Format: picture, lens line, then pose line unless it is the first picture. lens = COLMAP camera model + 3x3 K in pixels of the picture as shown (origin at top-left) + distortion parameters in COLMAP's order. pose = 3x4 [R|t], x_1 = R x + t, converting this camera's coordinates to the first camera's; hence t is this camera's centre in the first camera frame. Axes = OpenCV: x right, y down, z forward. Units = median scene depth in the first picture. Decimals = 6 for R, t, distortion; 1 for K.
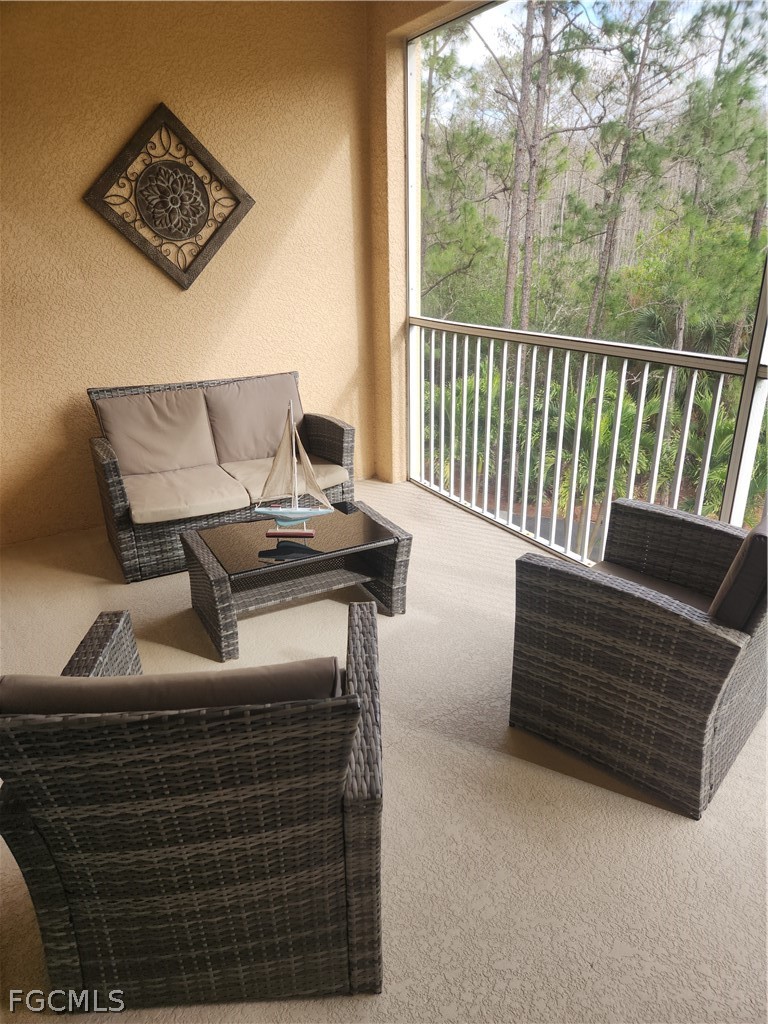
lens RADIAL K [[678.3, 0, 384.0], [0, 678.3, 512.0], [0, 0, 1]] dist [0.086132, -0.075200]
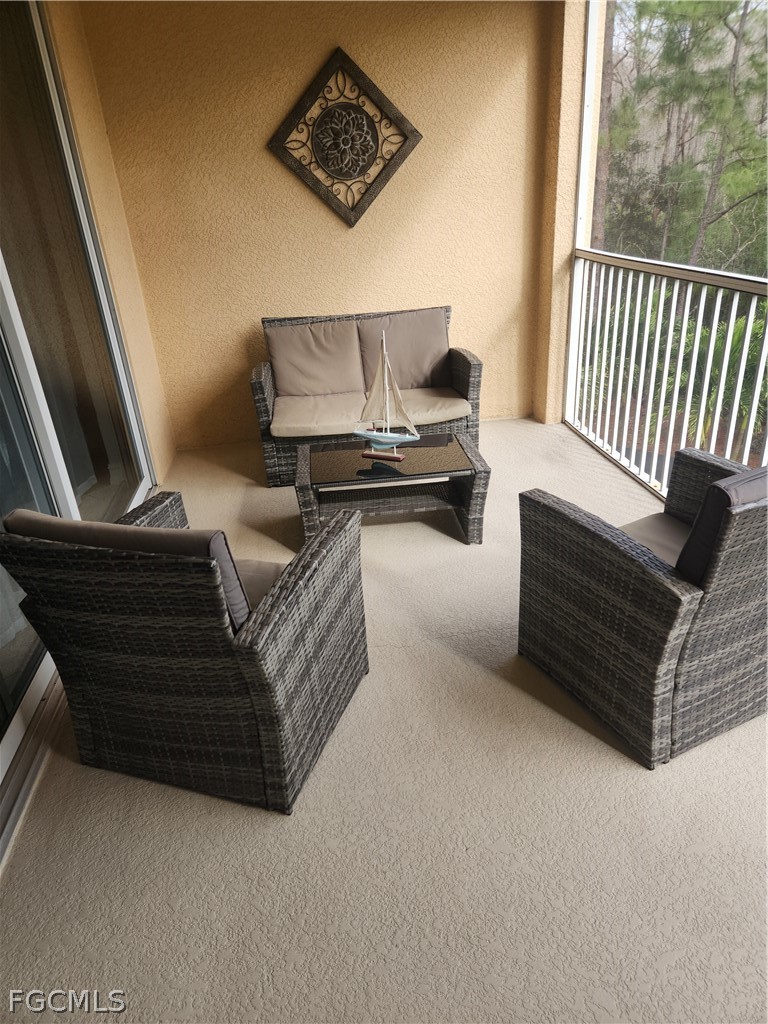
lens RADIAL K [[678.3, 0, 384.0], [0, 678.3, 512.0], [0, 0, 1]] dist [0.086132, -0.075200]
pose [[0.927400, 0.125848, -0.352266, 0.207276], [-0.095635, 0.990180, 0.101968, 0.007205], [0.361639, -0.060876, 0.930329, -0.018442]]
